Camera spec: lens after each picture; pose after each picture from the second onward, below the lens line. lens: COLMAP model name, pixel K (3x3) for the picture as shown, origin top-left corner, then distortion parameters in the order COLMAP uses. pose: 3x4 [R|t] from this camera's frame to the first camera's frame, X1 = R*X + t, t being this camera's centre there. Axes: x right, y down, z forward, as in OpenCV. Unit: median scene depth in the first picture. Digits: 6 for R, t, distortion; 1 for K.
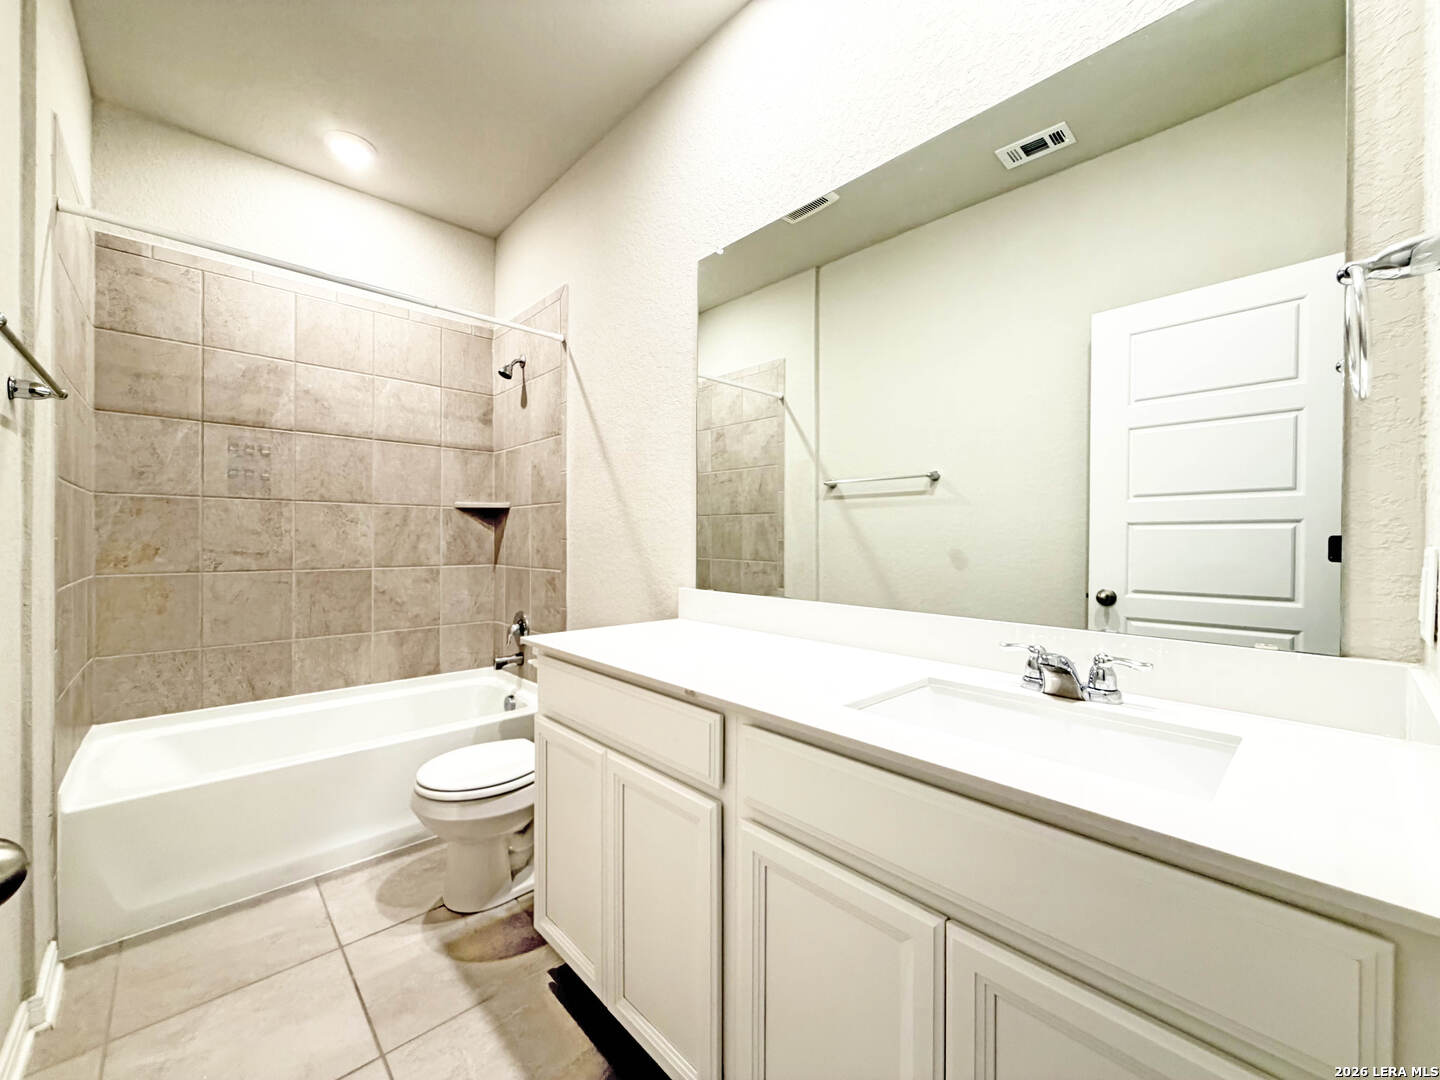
lens RADIAL K [[576.7, 0, 725.6], [0, 576.7, 537.8], [0, 0, 1]] dist [-0.000522, 0.000027]
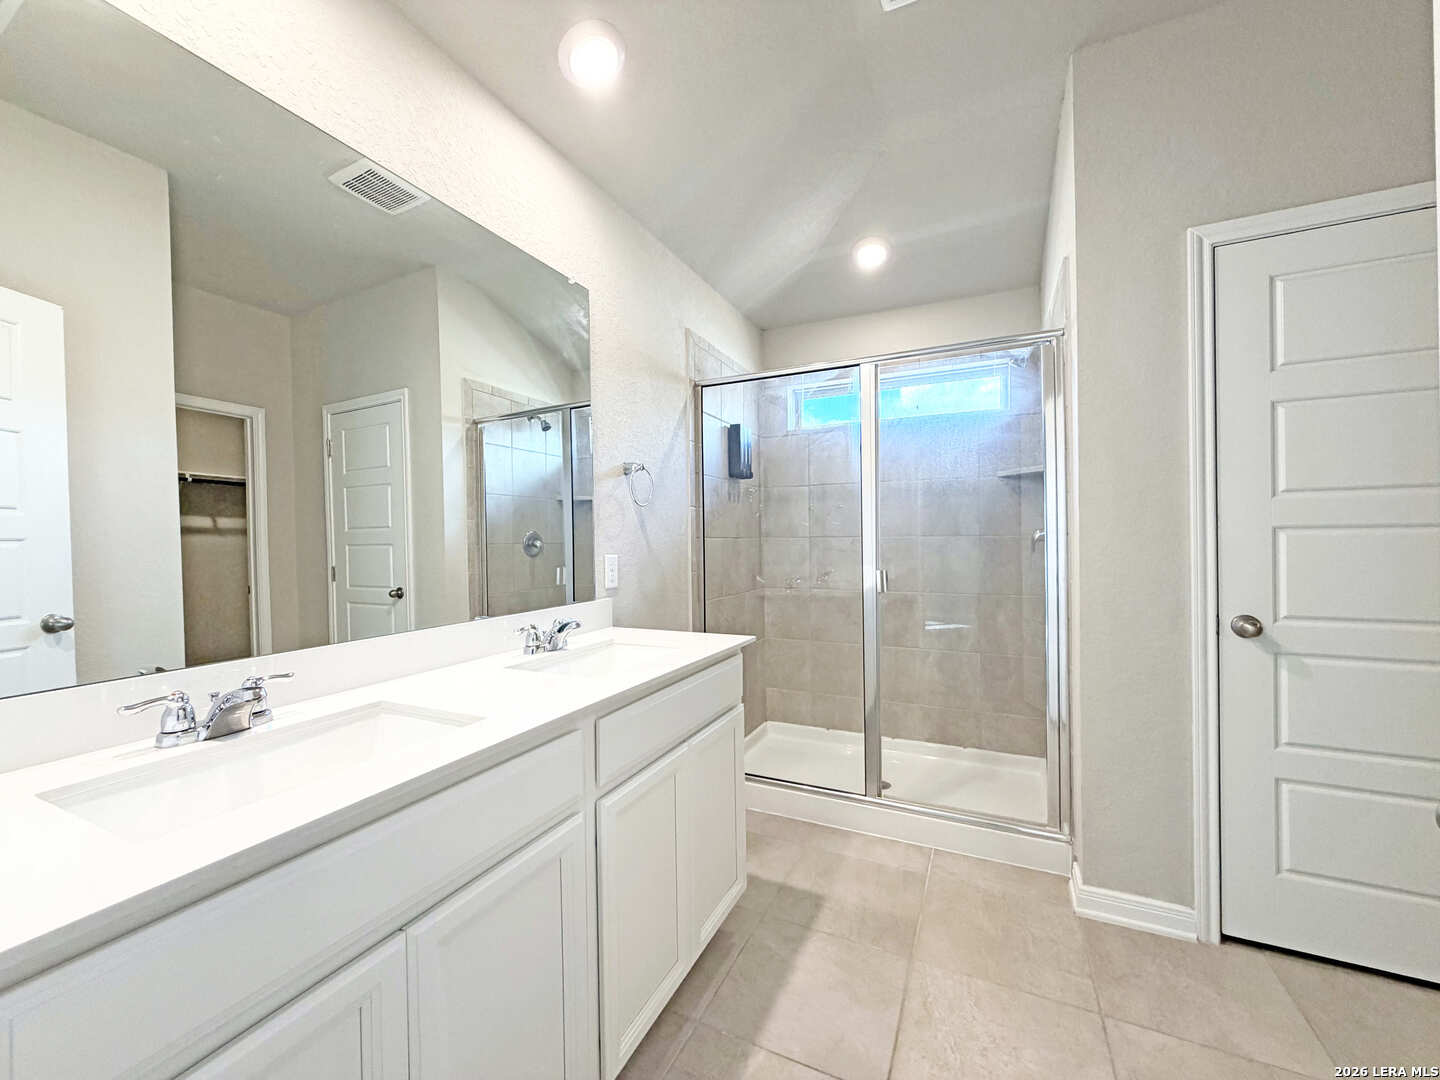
lens RADIAL K [[576.7, 0, 722.2], [0, 576.7, 543.7], [0, 0, 1]] dist [-0.000522, 0.000027]
pose [[-0.359579, 0.008007, 0.933080, -0.857270], [0.033189, 0.999440, 0.004214, -0.011146], [-0.932524, 0.032483, -0.359643, 0.899127]]
